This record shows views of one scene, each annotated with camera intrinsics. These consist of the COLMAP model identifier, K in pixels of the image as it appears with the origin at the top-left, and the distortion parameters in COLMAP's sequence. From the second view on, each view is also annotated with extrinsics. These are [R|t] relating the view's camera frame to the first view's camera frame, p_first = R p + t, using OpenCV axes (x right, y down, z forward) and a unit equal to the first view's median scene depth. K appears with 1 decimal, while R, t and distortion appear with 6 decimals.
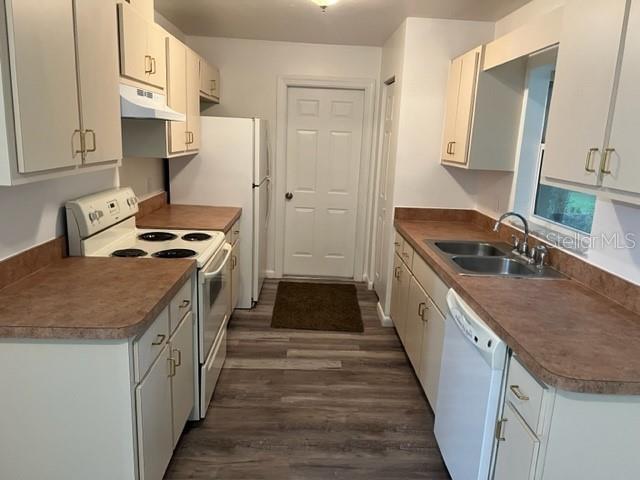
lens RADIAL K [[486.9, 0, 320.0], [0, 486.9, 240.0], [0, 0, 1]] dist [0.031354, -0.004745]
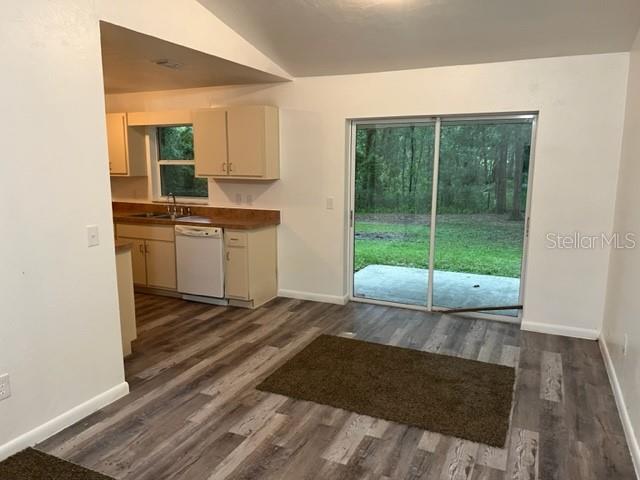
lens RADIAL K [[486.9, 0, 320.0], [0, 486.9, 240.0], [0, 0, 1]] dist [0.031354, -0.004745]
pose [[0.453958, -0.184759, 0.871657, -1.457517], [0.204935, 0.973689, 0.099656, 0.076626], [-0.867135, 0.133394, 0.479878, -0.701371]]
